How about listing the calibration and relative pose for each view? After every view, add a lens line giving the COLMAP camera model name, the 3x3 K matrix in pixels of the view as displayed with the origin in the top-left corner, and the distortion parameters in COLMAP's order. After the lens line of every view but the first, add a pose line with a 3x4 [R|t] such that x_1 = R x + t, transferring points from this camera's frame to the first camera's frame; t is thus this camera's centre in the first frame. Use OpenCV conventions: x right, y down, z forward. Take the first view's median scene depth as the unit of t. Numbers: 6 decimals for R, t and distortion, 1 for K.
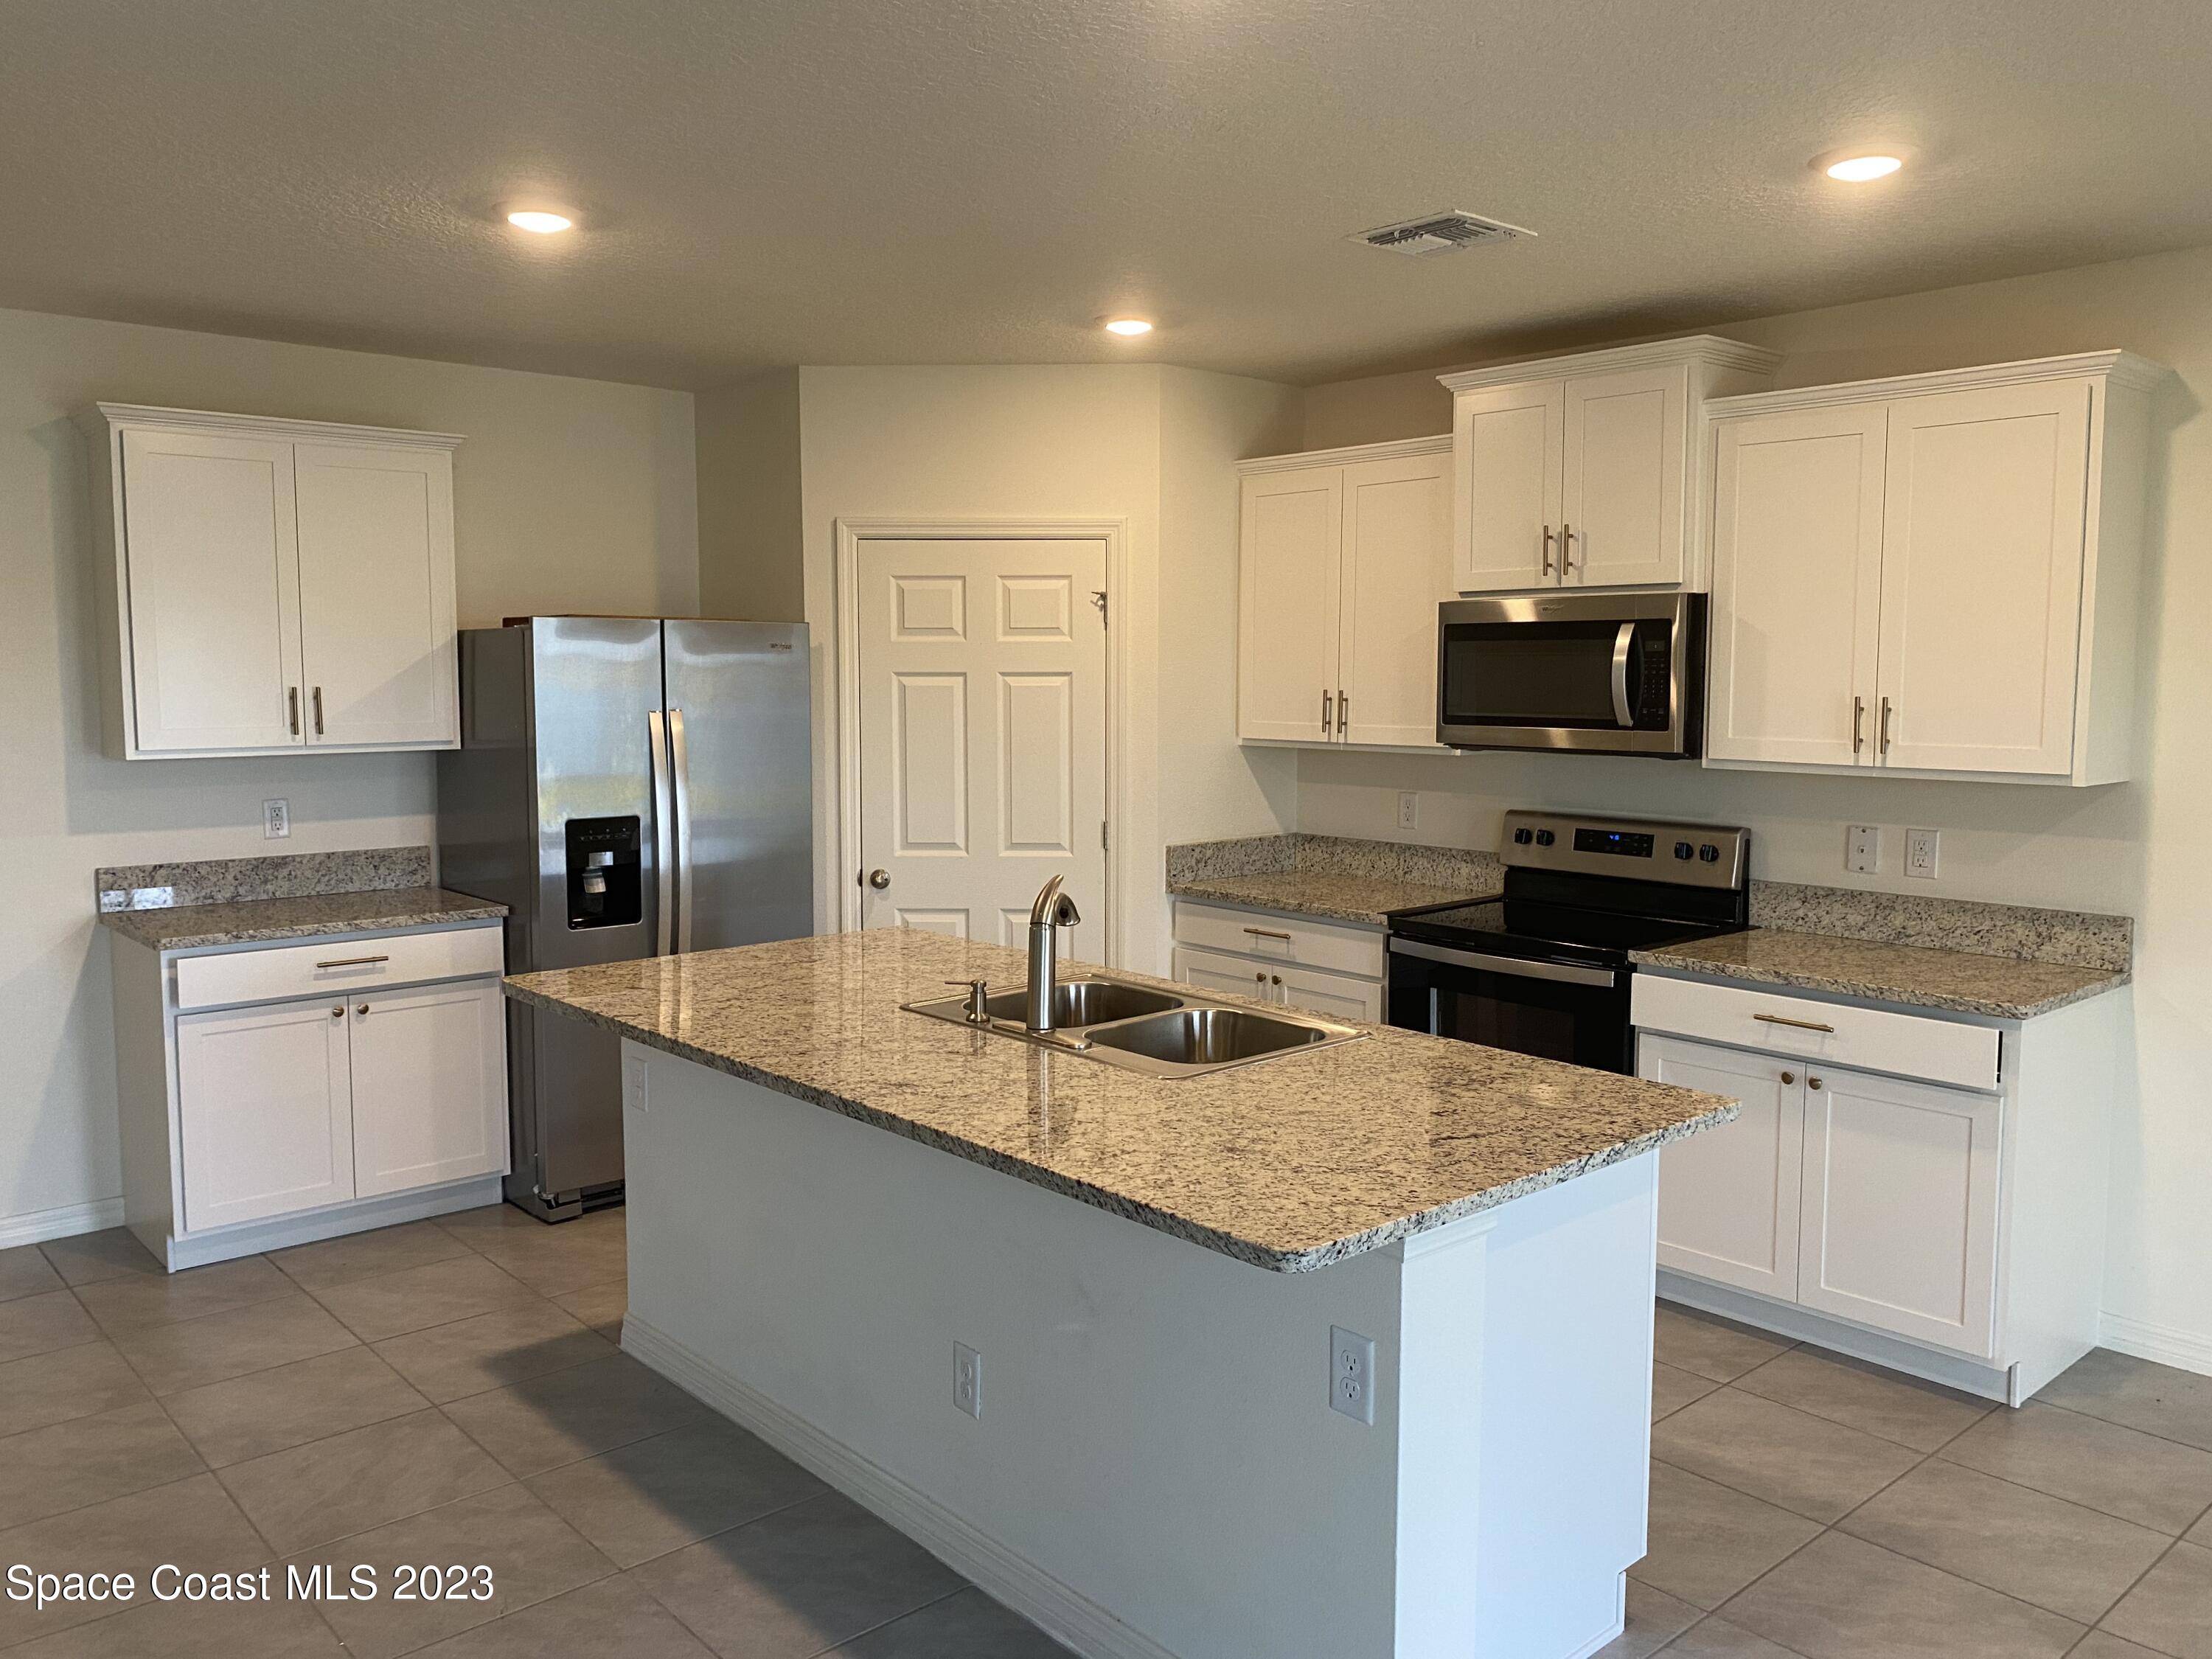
lens RADIAL K [[1669.2, 0, 1108.7], [0, 1669.2, 821.2], [0, 0, 1]] dist [0.049812, -0.053560]
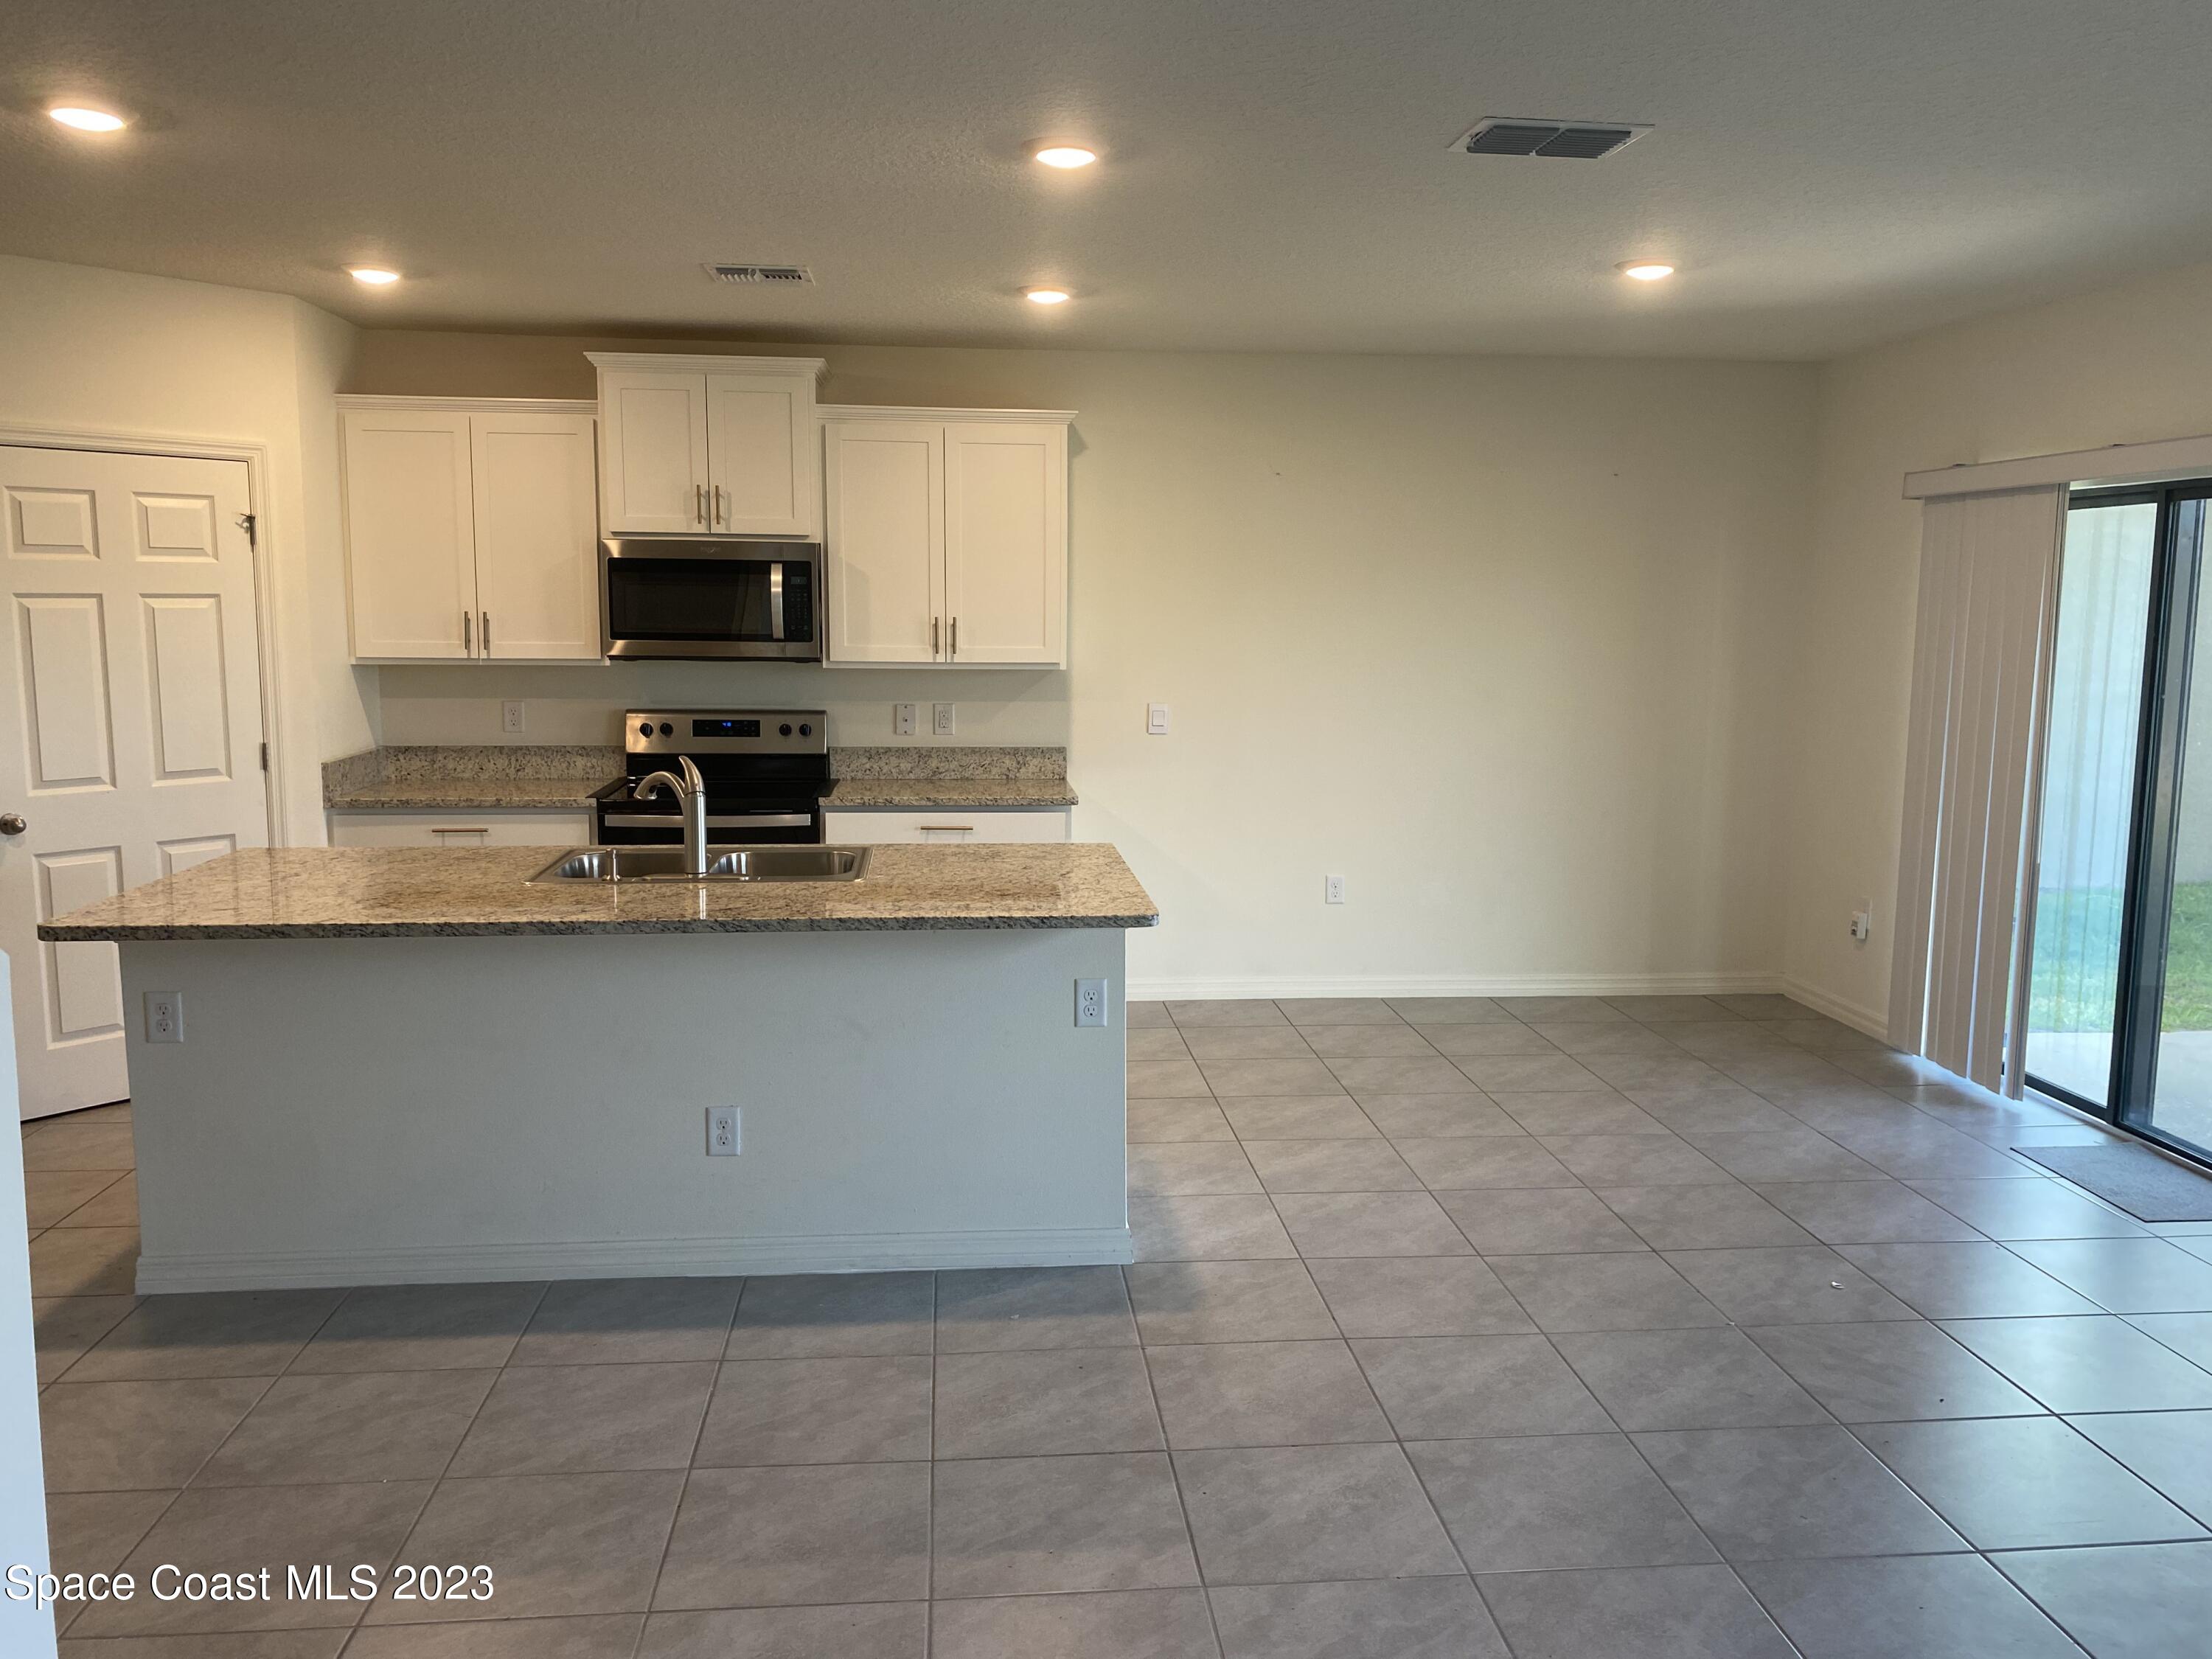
lens RADIAL K [[1669.2, 0, 1125.4], [0, 1669.2, 826.6], [0, 0, 1]] dist [0.049812, -0.053560]
pose [[0.578488, -0.106400, 0.808722, -0.651957], [0.066767, 0.994306, 0.083057, 0.001009], [-0.812954, 0.005948, 0.582298, -0.026559]]
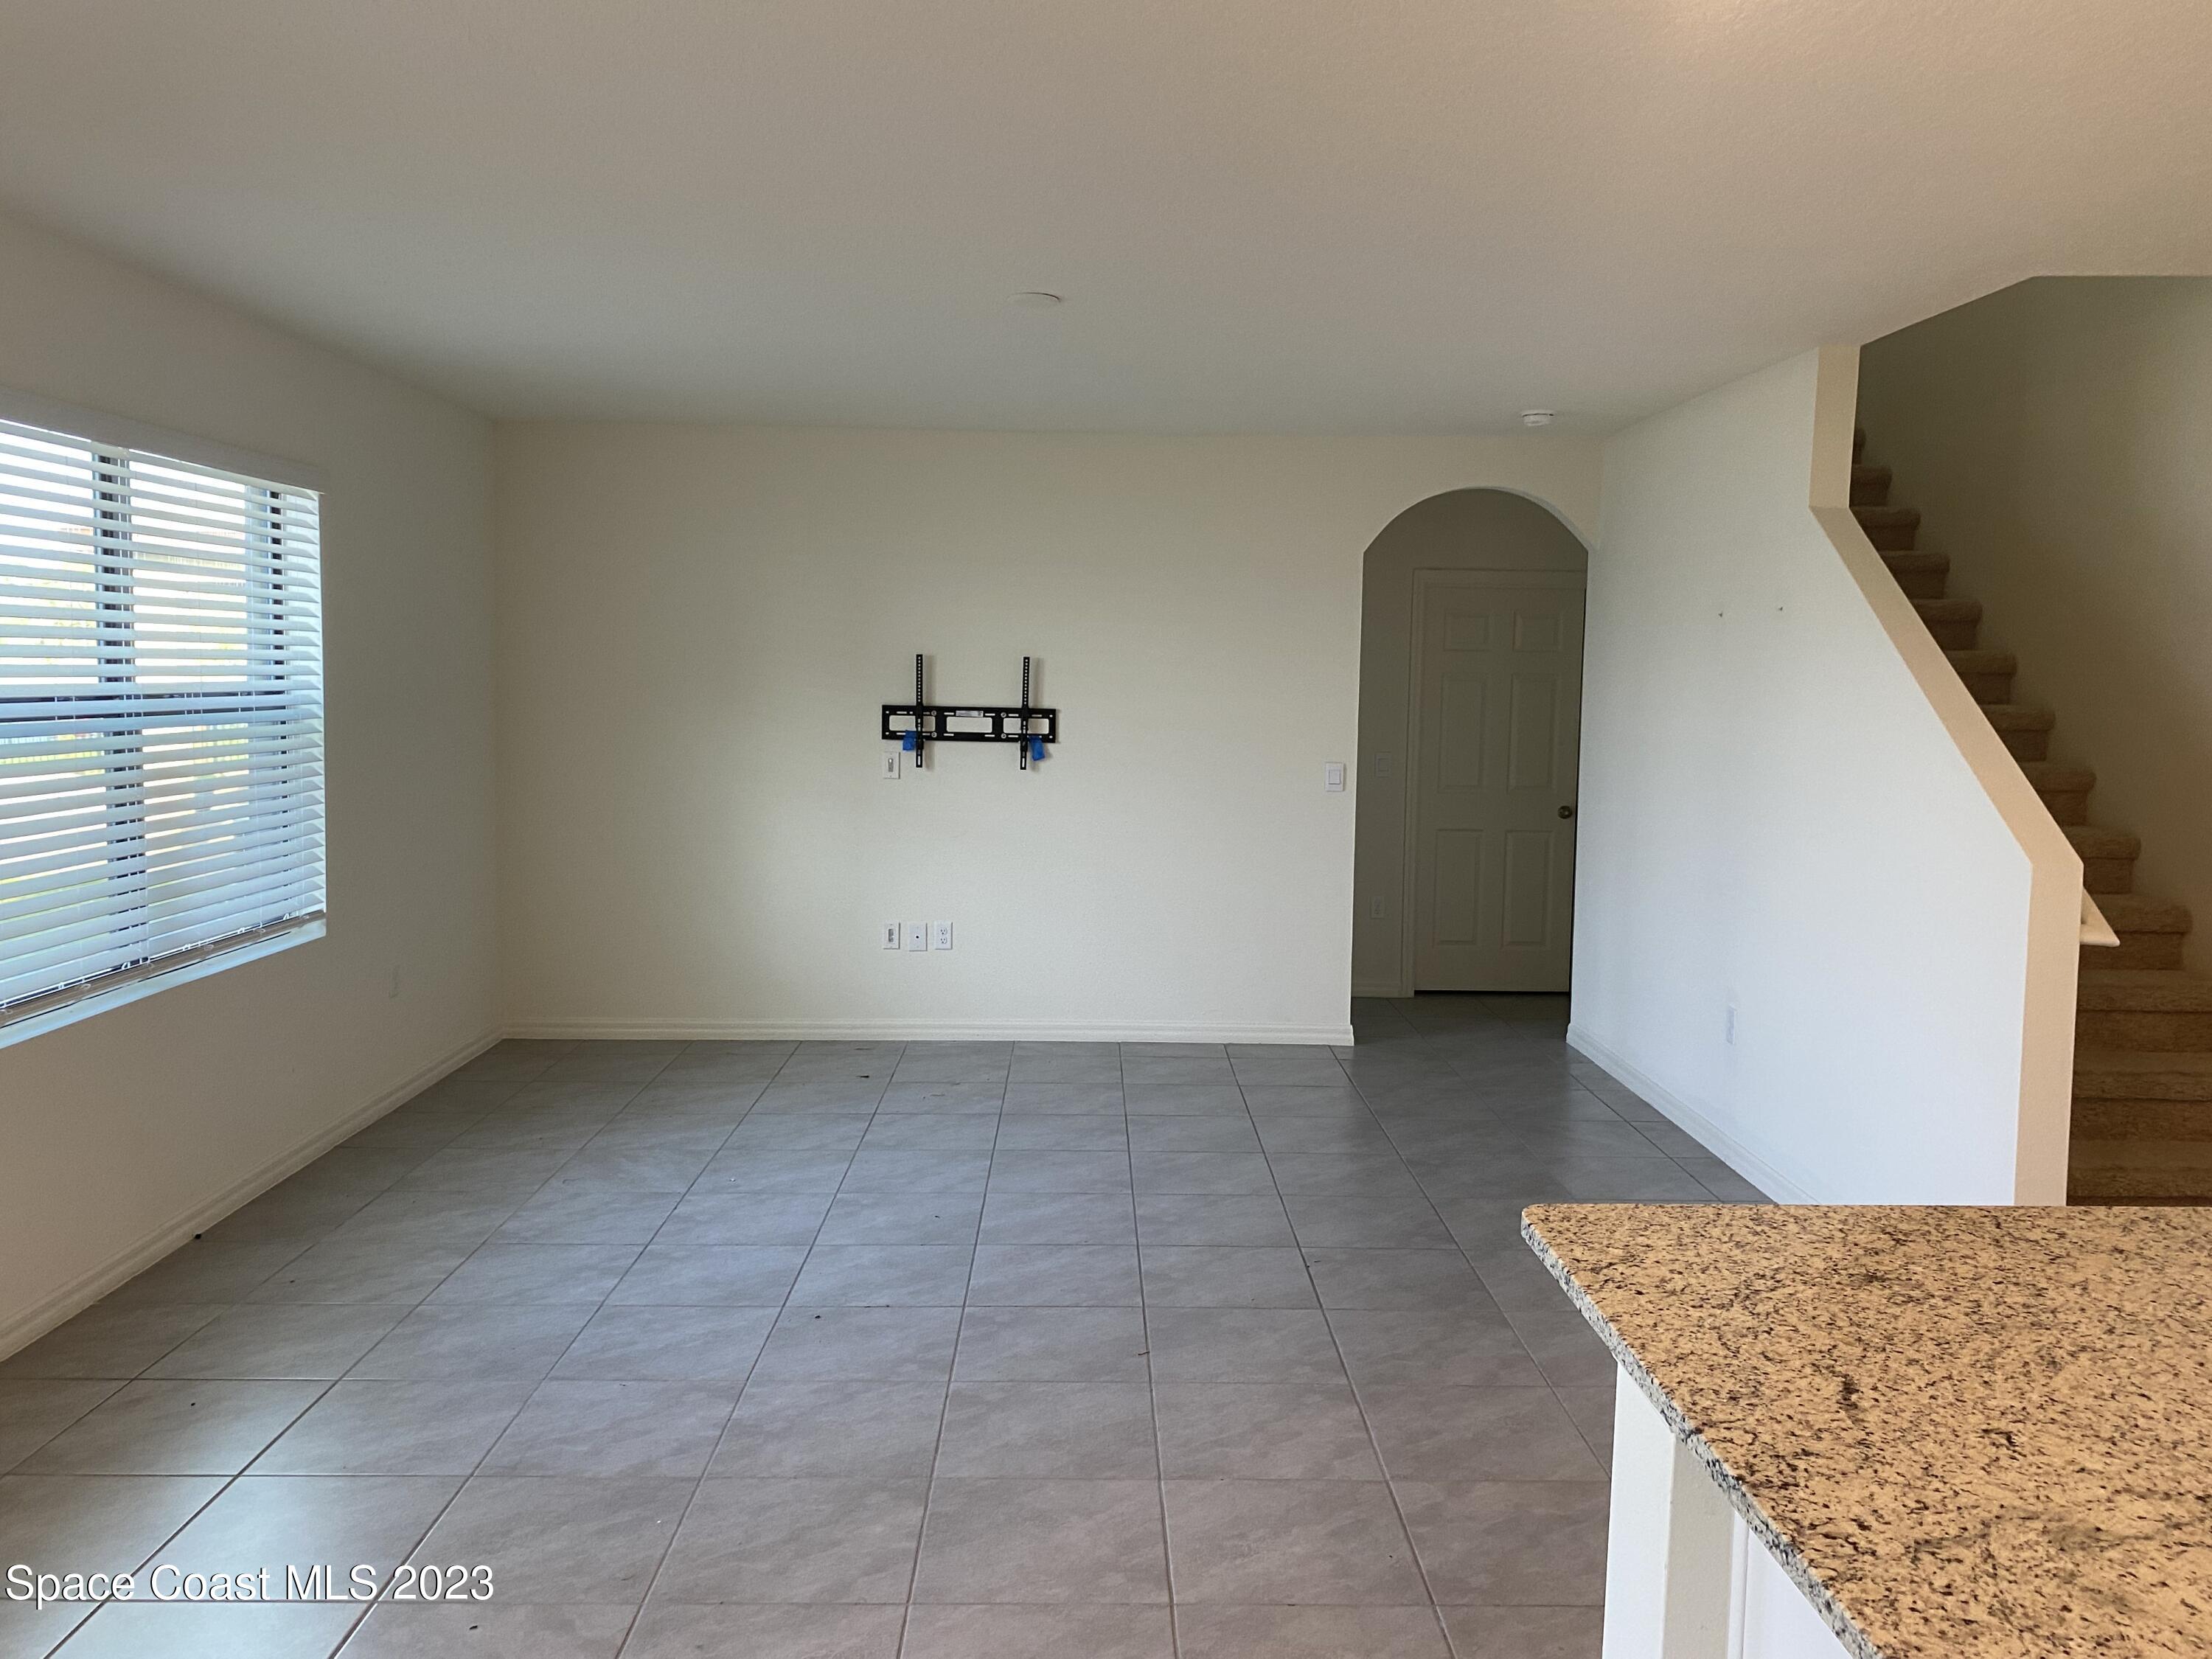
lens RADIAL K [[1669.2, 0, 1104.3], [0, 1669.2, 829.0], [0, 0, 1]] dist [0.049812, -0.053560]
pose [[-0.652339, 0.061209, -0.755452, 0.501411], [-0.087791, 0.983923, 0.155529, -0.058066], [0.752826, 0.167779, -0.636477, 0.666684]]
